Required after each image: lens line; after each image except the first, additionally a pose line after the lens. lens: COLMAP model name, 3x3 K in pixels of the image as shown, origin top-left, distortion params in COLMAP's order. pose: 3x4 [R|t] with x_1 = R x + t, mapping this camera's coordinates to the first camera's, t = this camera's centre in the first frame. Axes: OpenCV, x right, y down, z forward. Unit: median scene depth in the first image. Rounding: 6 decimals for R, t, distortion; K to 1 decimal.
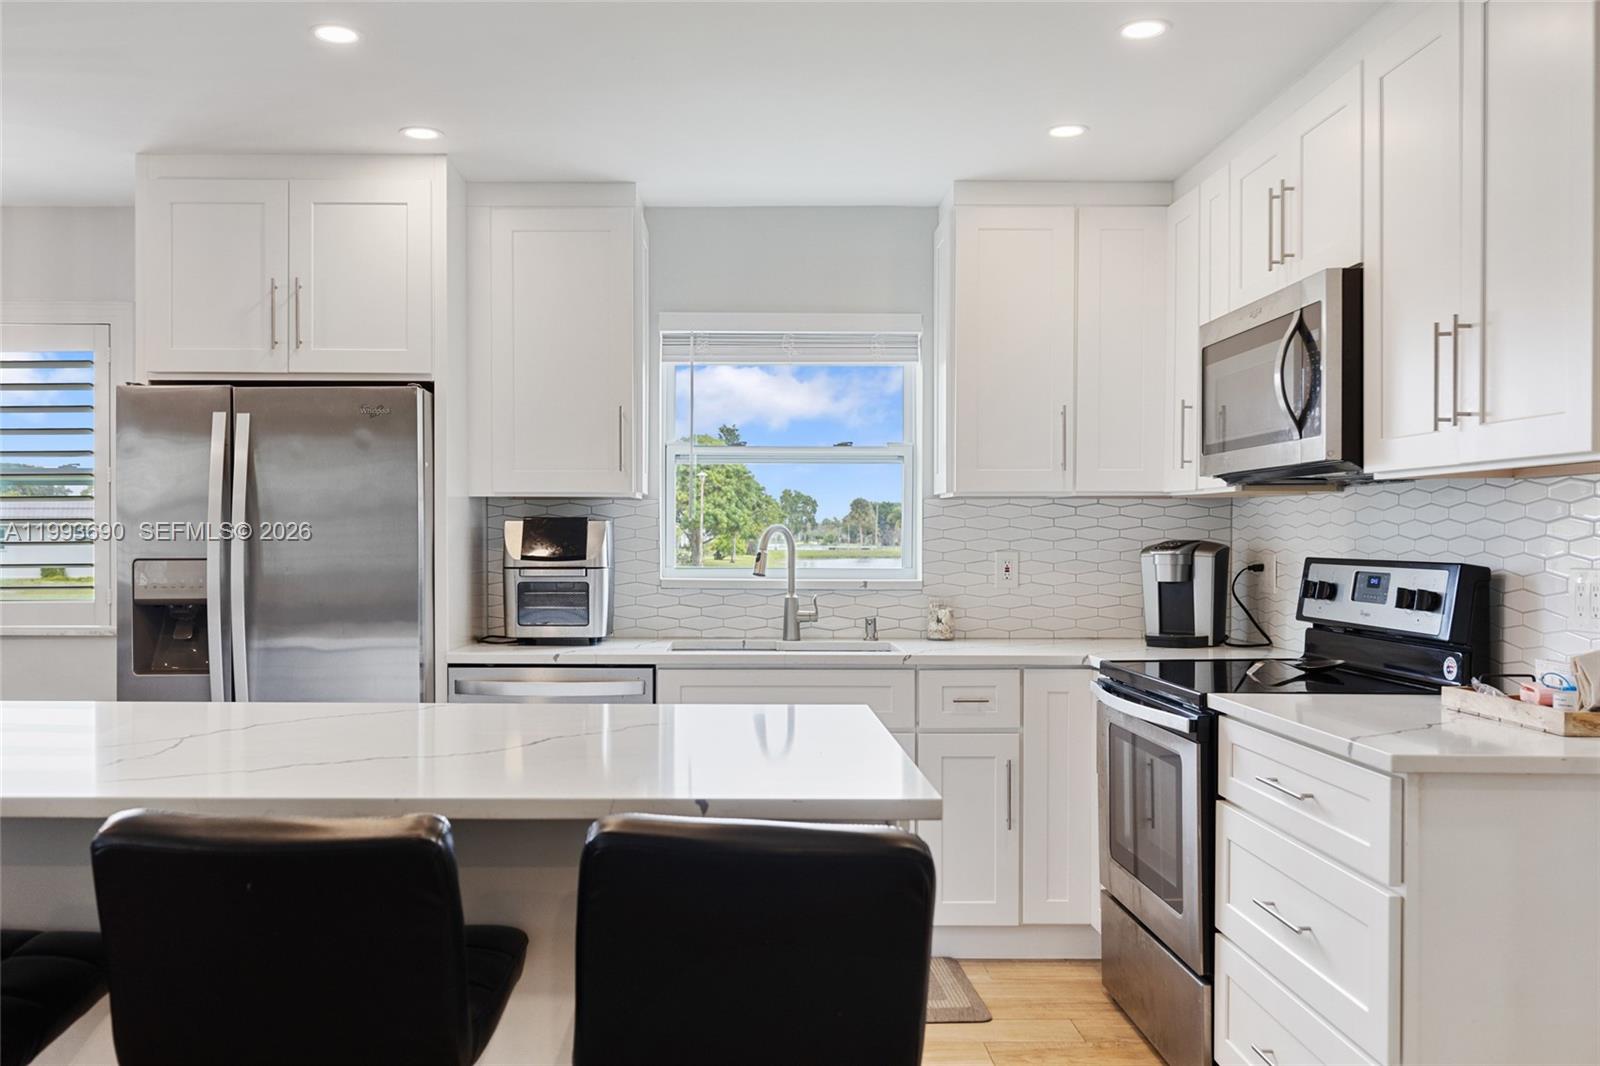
lens RADIAL K [[1291.2, 0, 744.7], [0, 1291.2, 549.3], [0, 0, 1]] dist [0.000933, 0.011780]
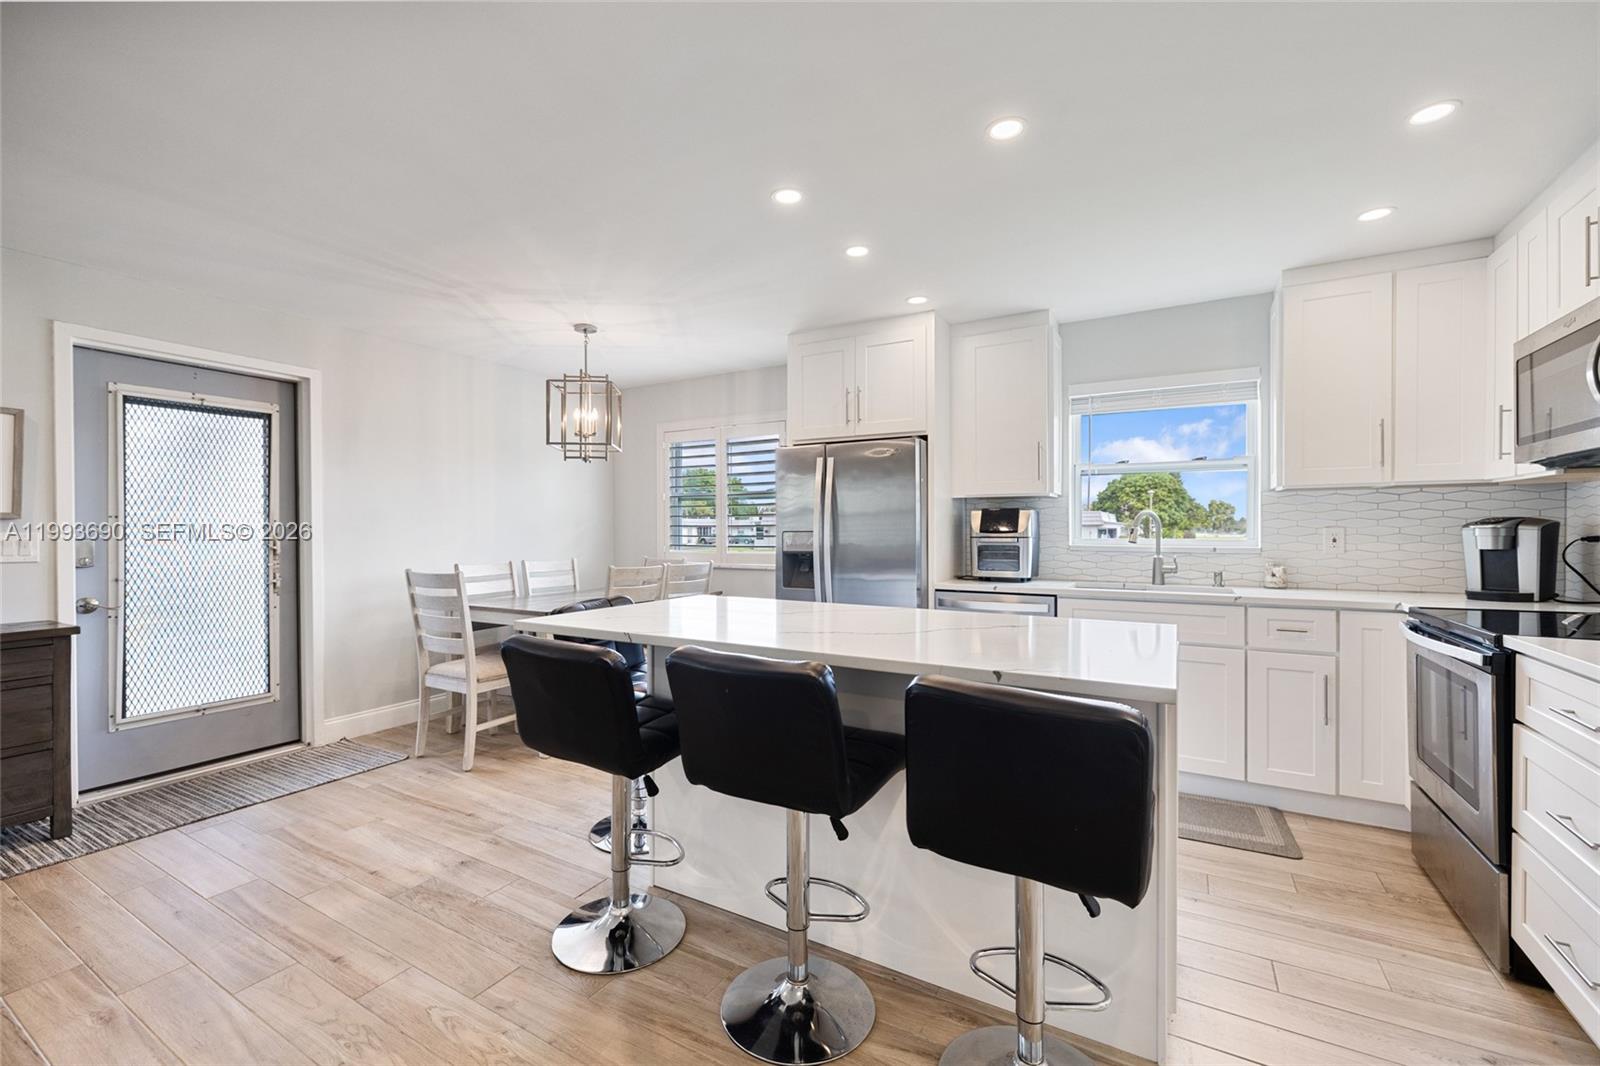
lens RADIAL K [[674.6, 0, 789.6], [0, 674.6, 531.5], [0, 0, 1]] dist [0.004502, -0.000887]
pose [[0.863418, -0.001638, -0.504487, 0.072819], [-0.002003, 0.999976, -0.006676, 0.014138], [0.504485, 0.006774, 0.863394, 0.075683]]
